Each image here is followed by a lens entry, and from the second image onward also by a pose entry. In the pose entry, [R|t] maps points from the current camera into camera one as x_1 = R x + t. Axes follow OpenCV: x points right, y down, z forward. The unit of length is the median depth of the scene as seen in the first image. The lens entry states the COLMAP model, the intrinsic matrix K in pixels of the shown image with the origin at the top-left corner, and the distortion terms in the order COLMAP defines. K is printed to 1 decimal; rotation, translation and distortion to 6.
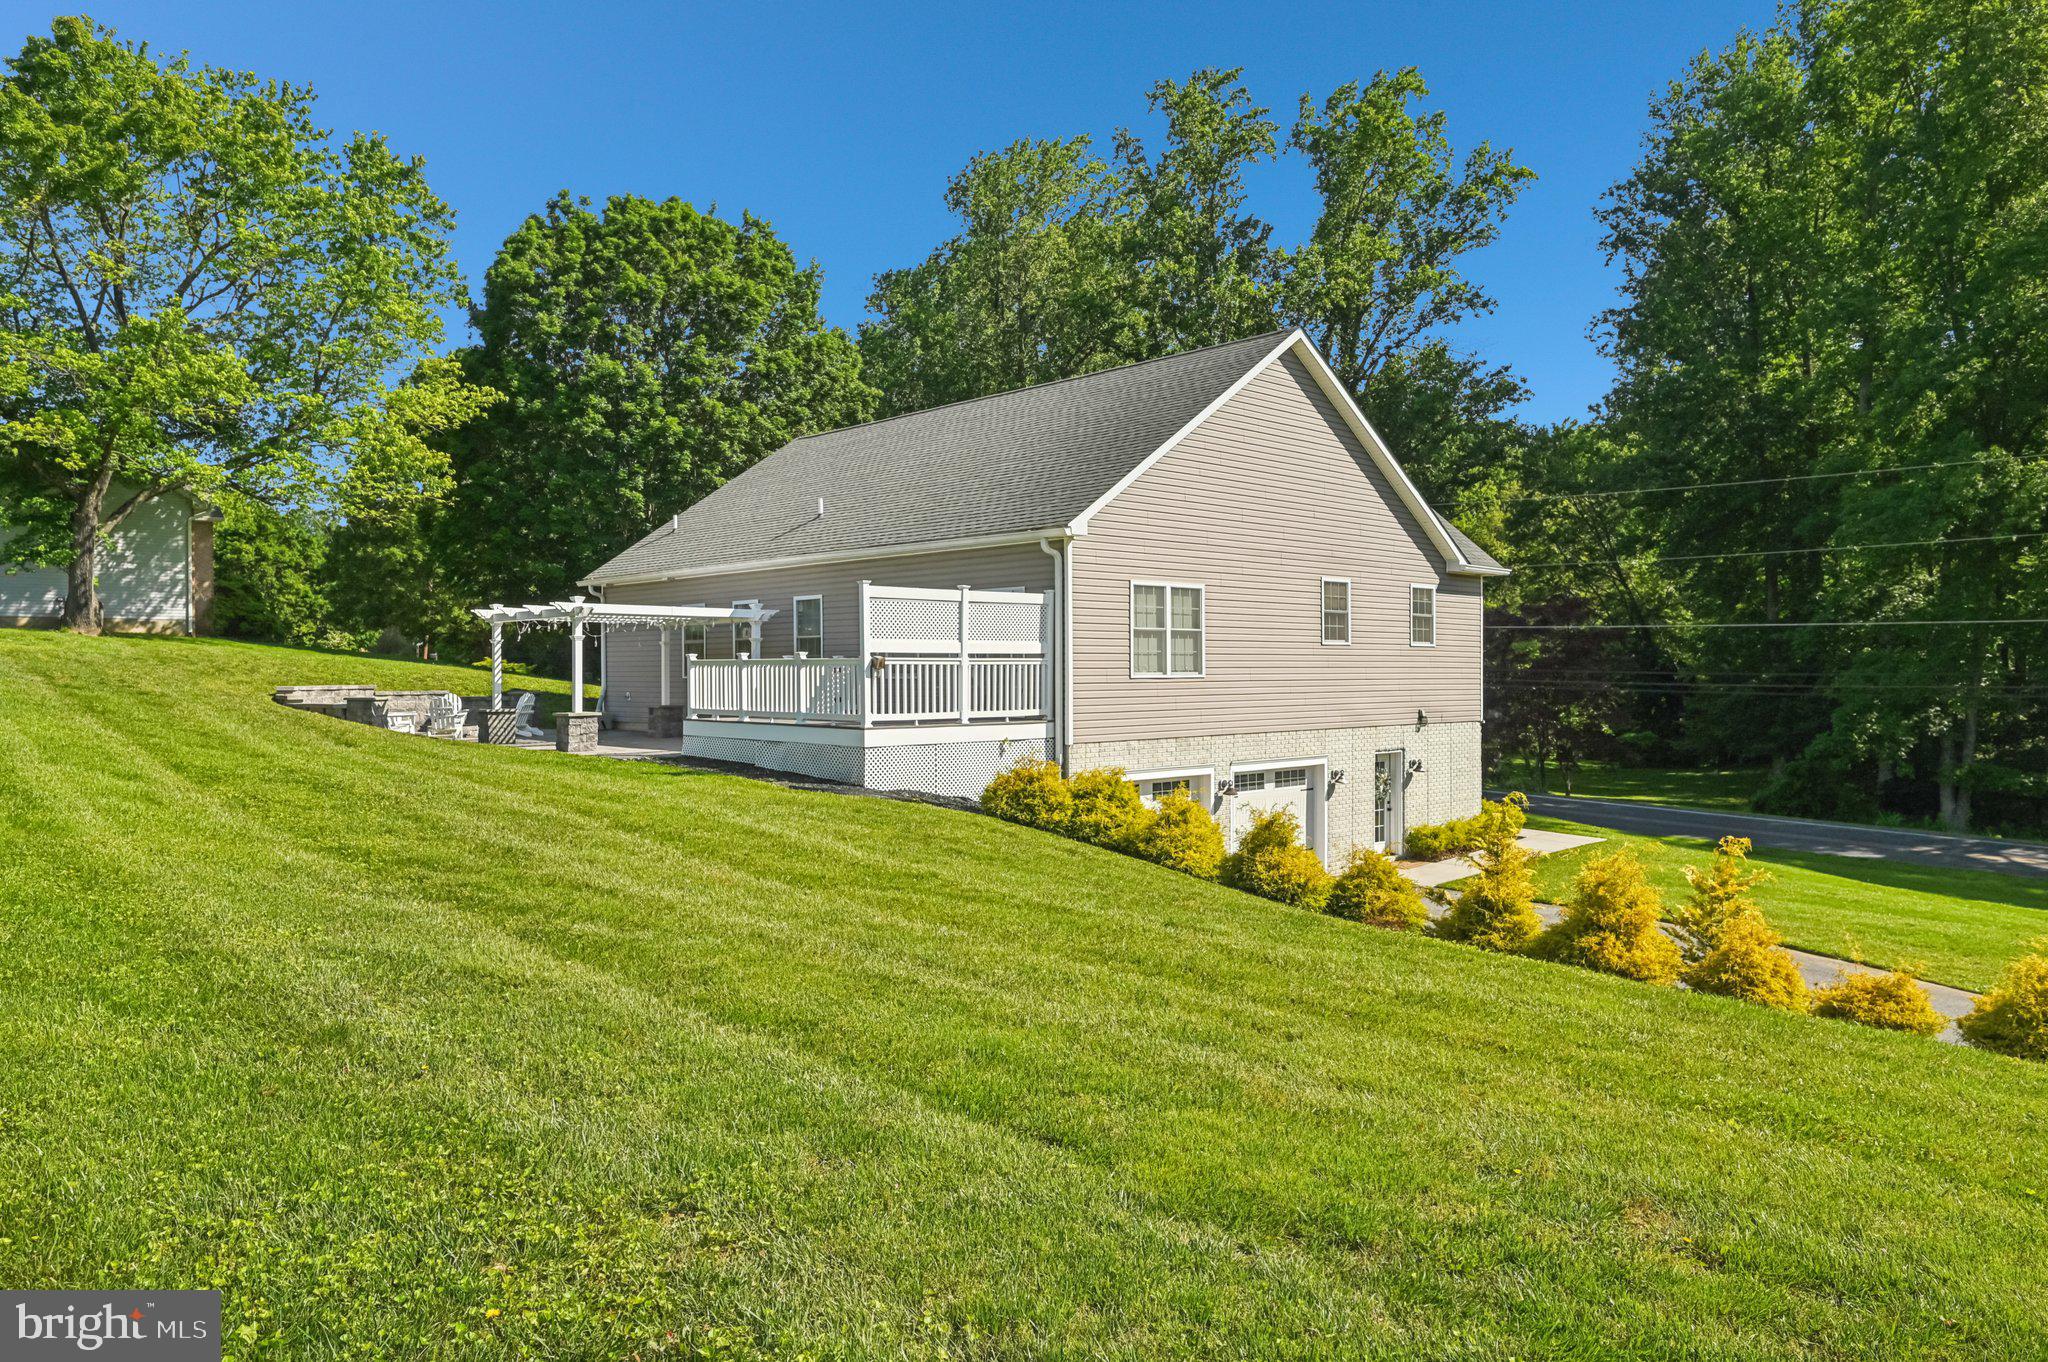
lens RADIAL K [[1369.6, 0, 1030.4], [0, 1369.6, 675.0], [0, 0, 1]] dist [0.004799, -0.001570]
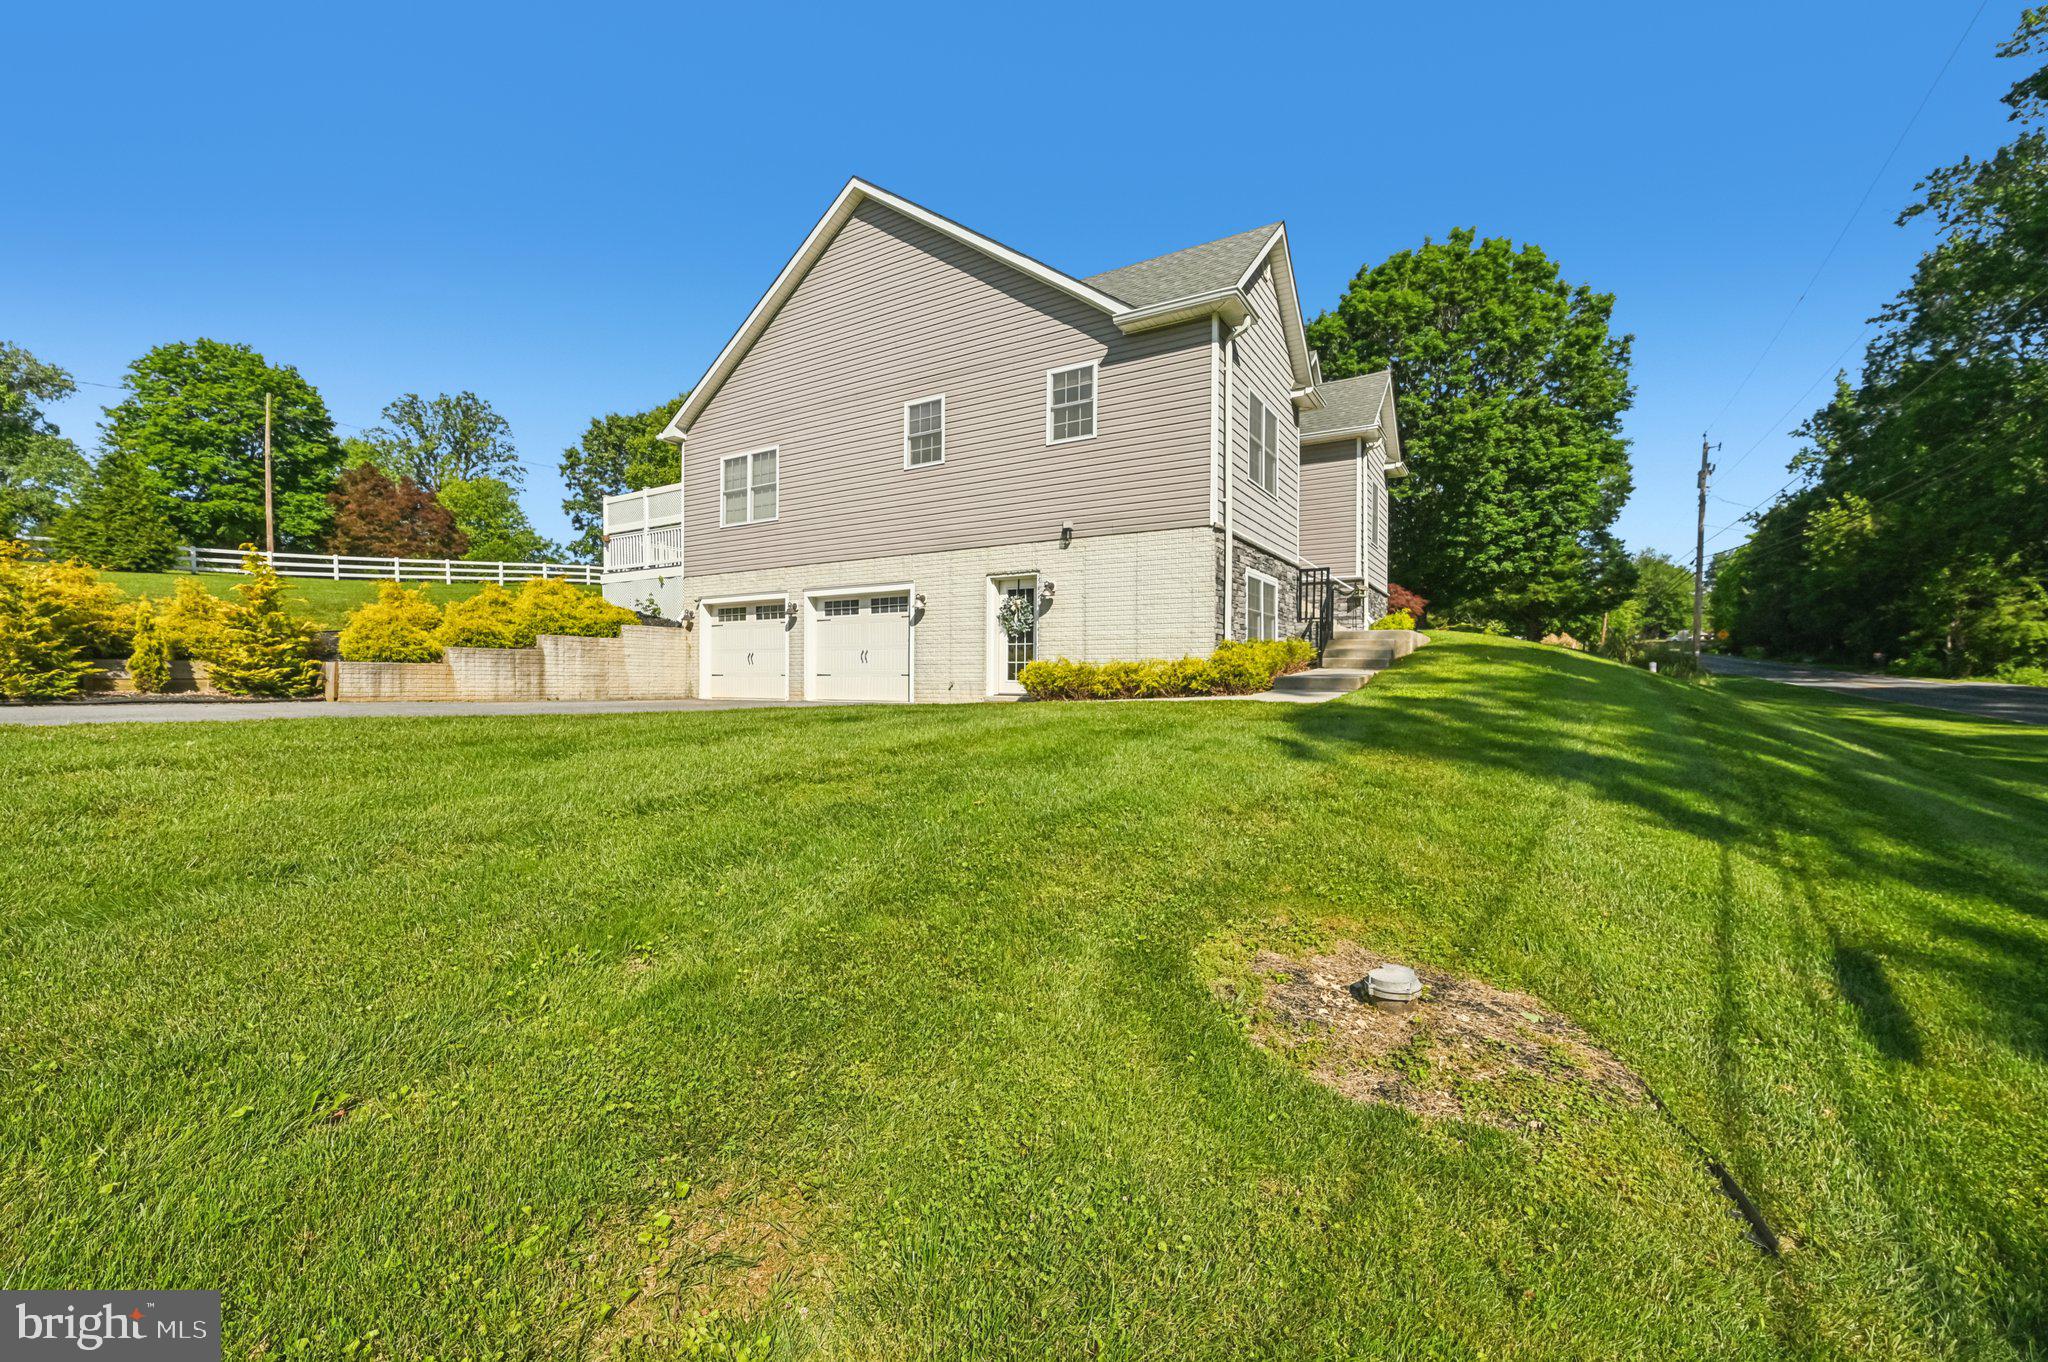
lens RADIAL K [[810.1, 0, 1029.6], [0, 810.1, 682.5], [0, 0, 1]] dist [0.002148, -0.000395]
pose [[0.257717, 0.008353, -0.966184, 0.735738], [-0.010420, 0.999929, 0.005865, 0.116943], [0.966164, 0.008556, 0.257786, 0.848527]]
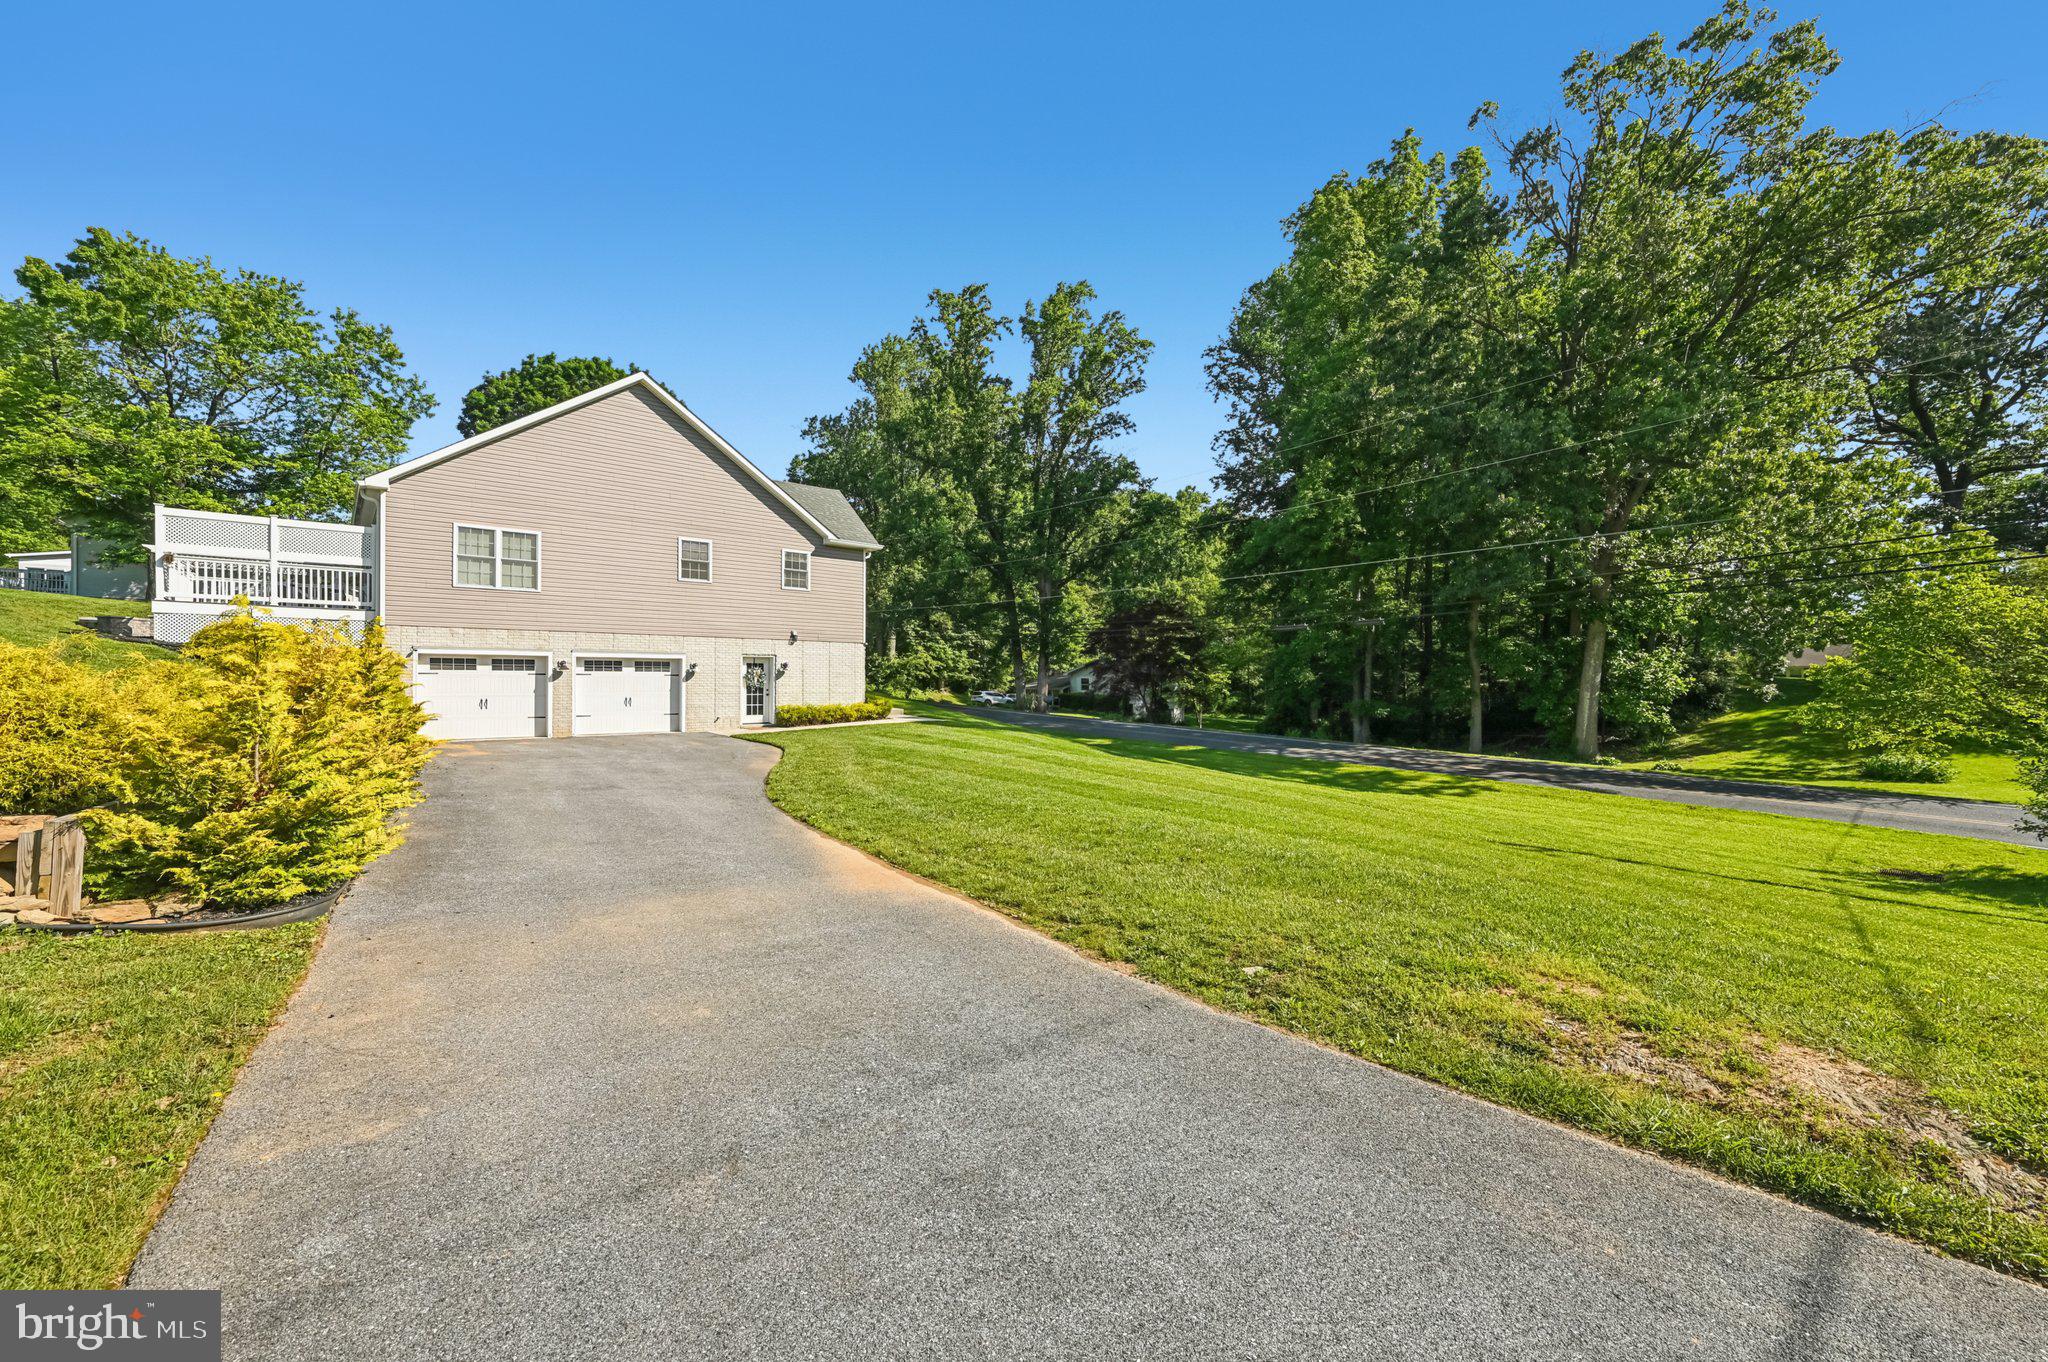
lens RADIAL K [[810.1, 0, 1025.9], [0, 810.1, 680.8], [0, 0, 1]] dist [0.002148, -0.000395]
pose [[0.998532, 0.005525, -0.053891, 0.590487], [-0.005860, 0.999965, -0.006050, 0.084659], [0.053856, 0.006356, 0.998528, 0.102369]]
